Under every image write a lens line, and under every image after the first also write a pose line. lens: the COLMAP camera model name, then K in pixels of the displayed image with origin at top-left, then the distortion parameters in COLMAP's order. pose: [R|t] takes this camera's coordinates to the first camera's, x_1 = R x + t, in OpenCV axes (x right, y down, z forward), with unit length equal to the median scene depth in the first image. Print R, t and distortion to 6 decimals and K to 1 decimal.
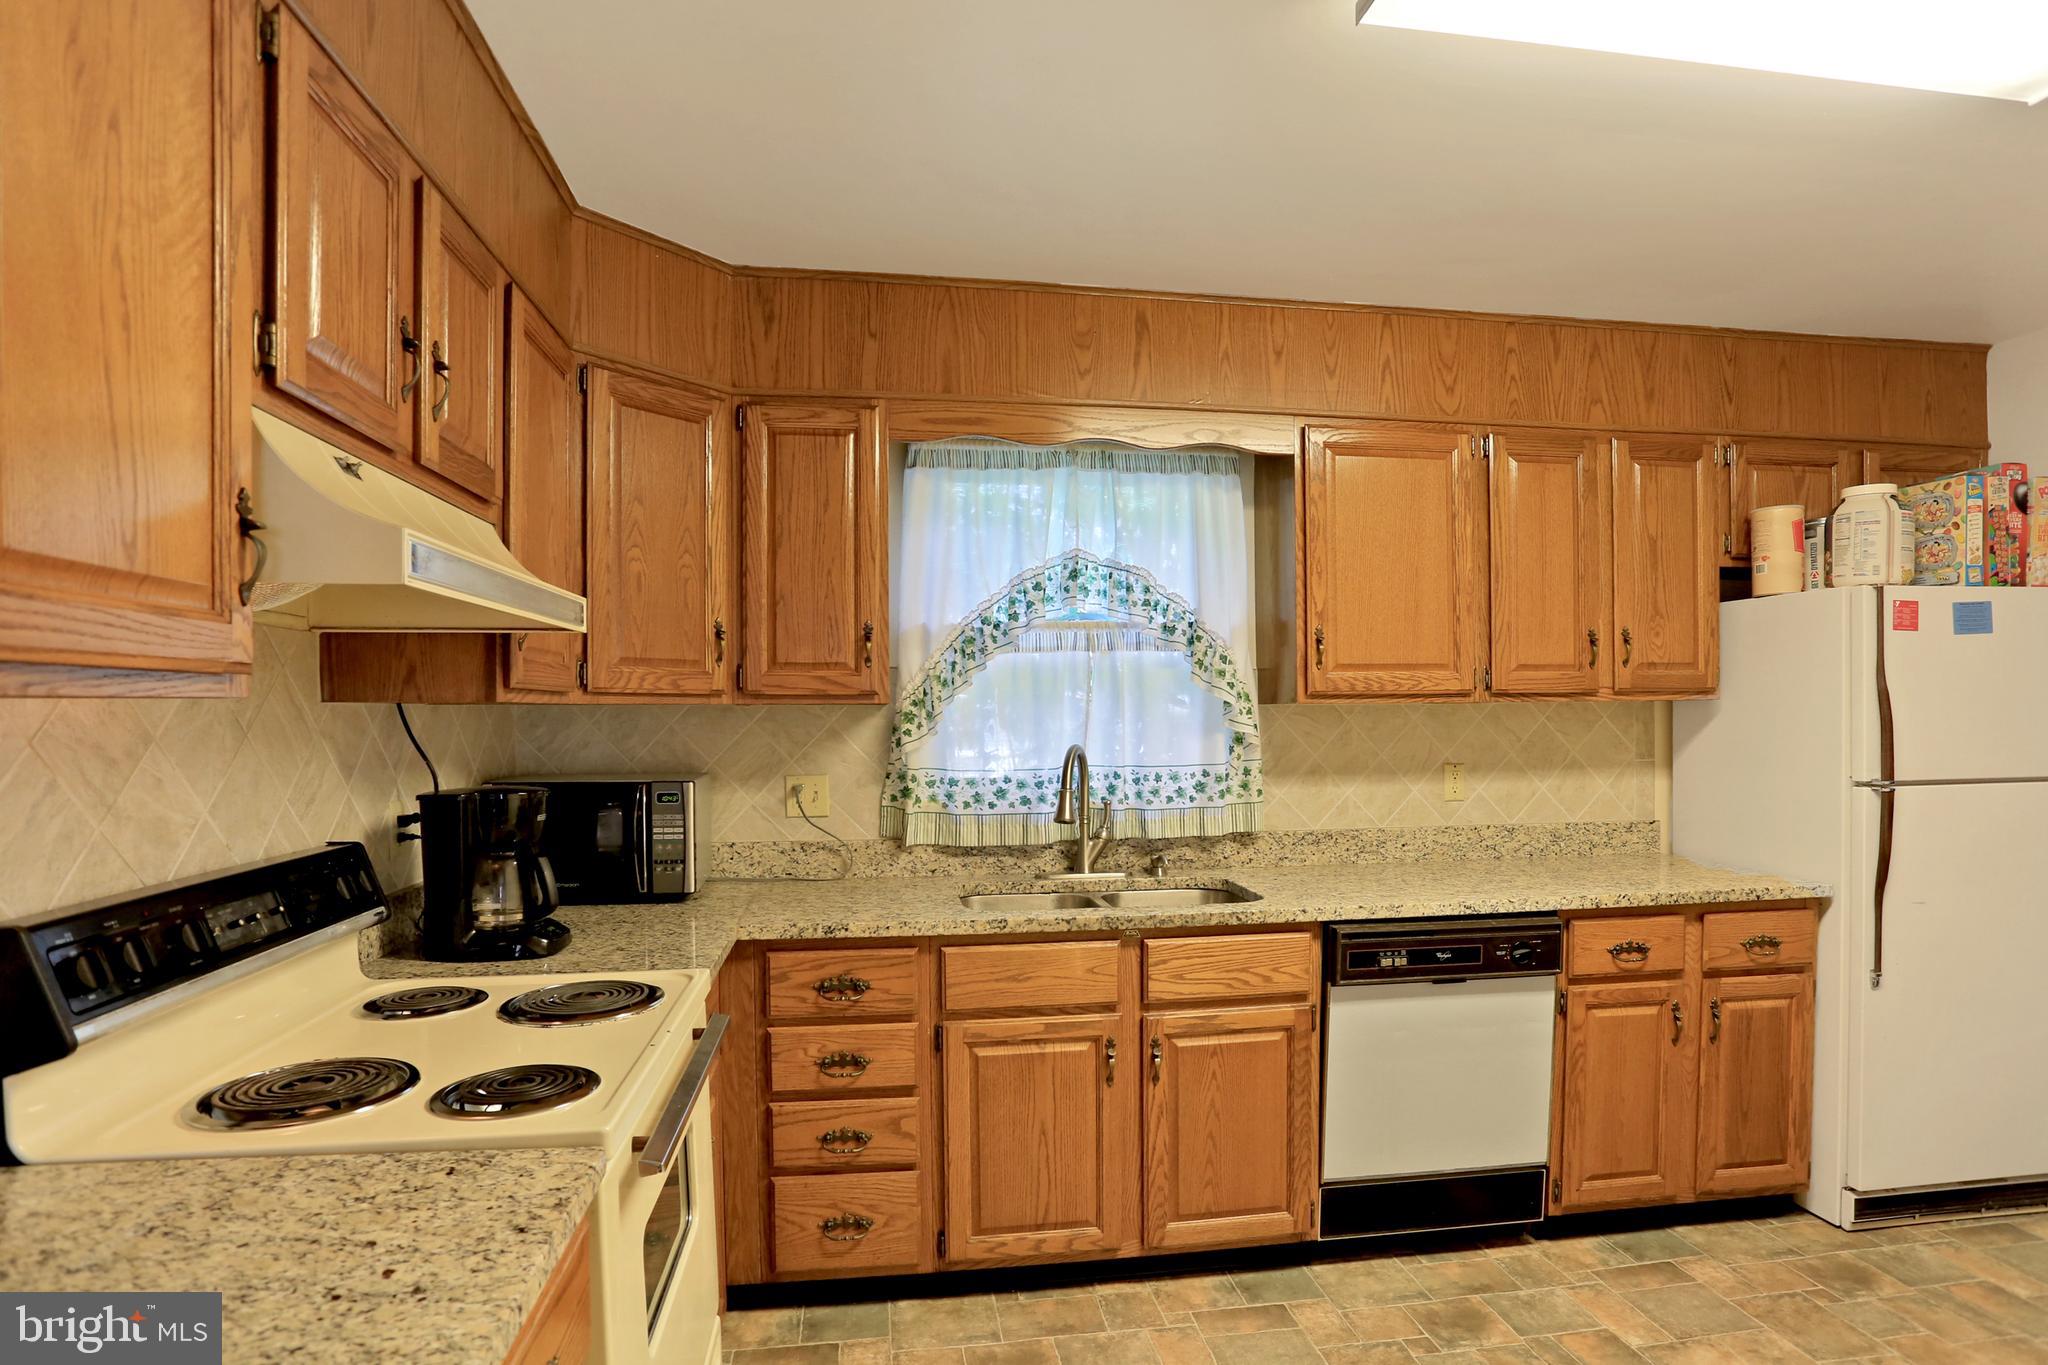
lens RADIAL K [[1096.4, 0, 1022.1], [0, 1096.4, 733.2], [0, 0, 1]] dist [-0.052964, 0.000817]
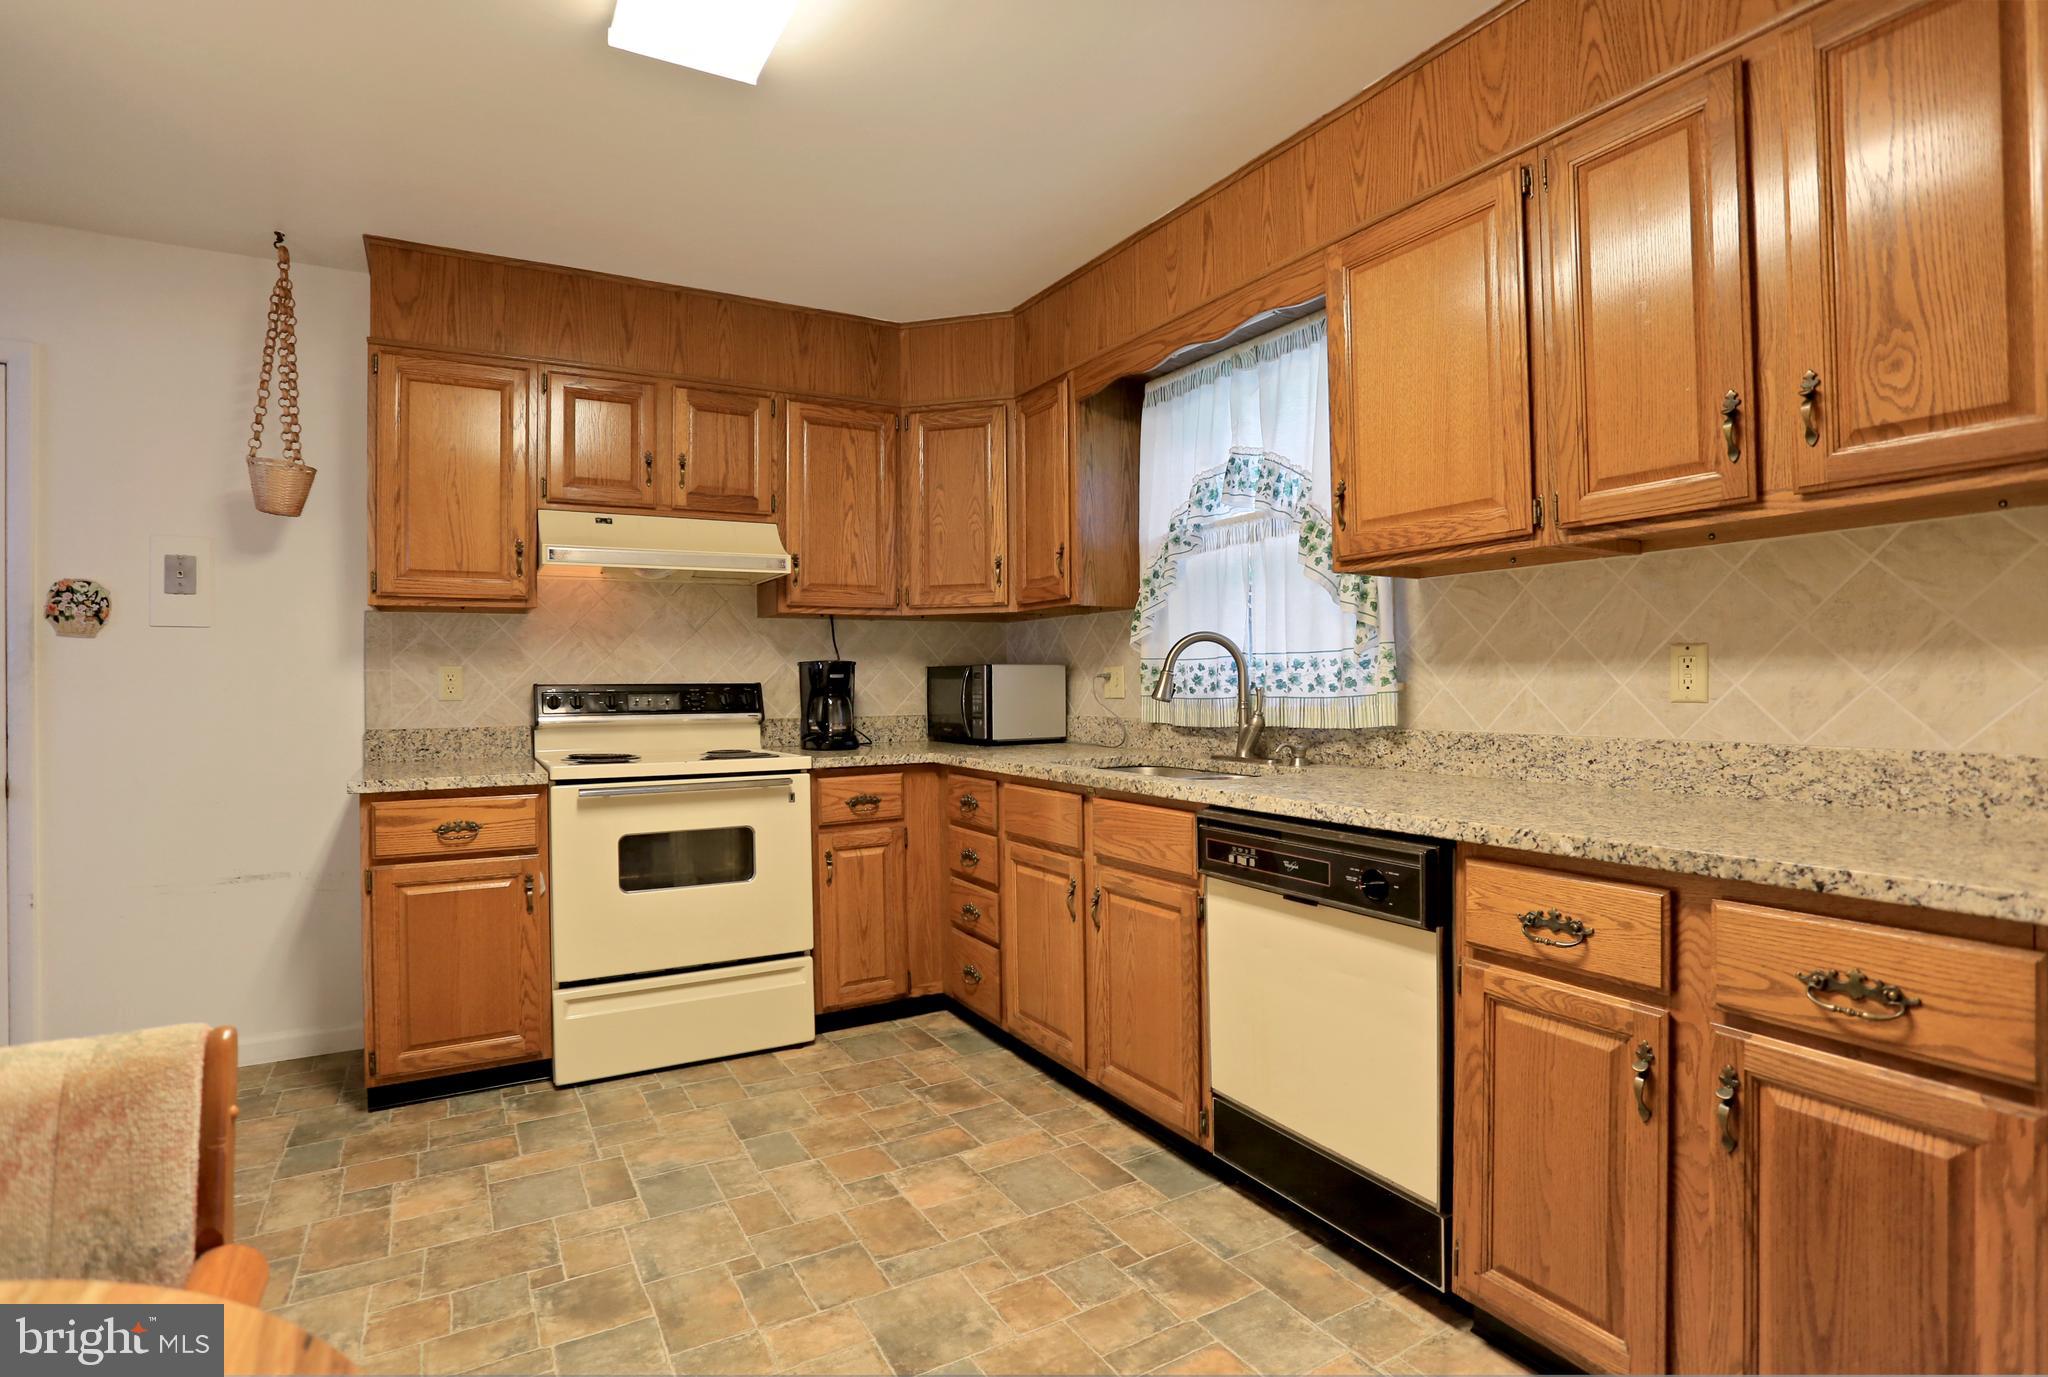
lens RADIAL K [[995.7, 0, 996.4], [0, 995.7, 673.2], [0, 0, 1]] dist [-0.076121, 0.036384]
pose [[0.362296, -0.003976, -0.932055, 0.944322], [-0.010567, 0.999909, -0.008373, 0.065911], [0.932003, 0.012882, 0.362221, 0.499153]]
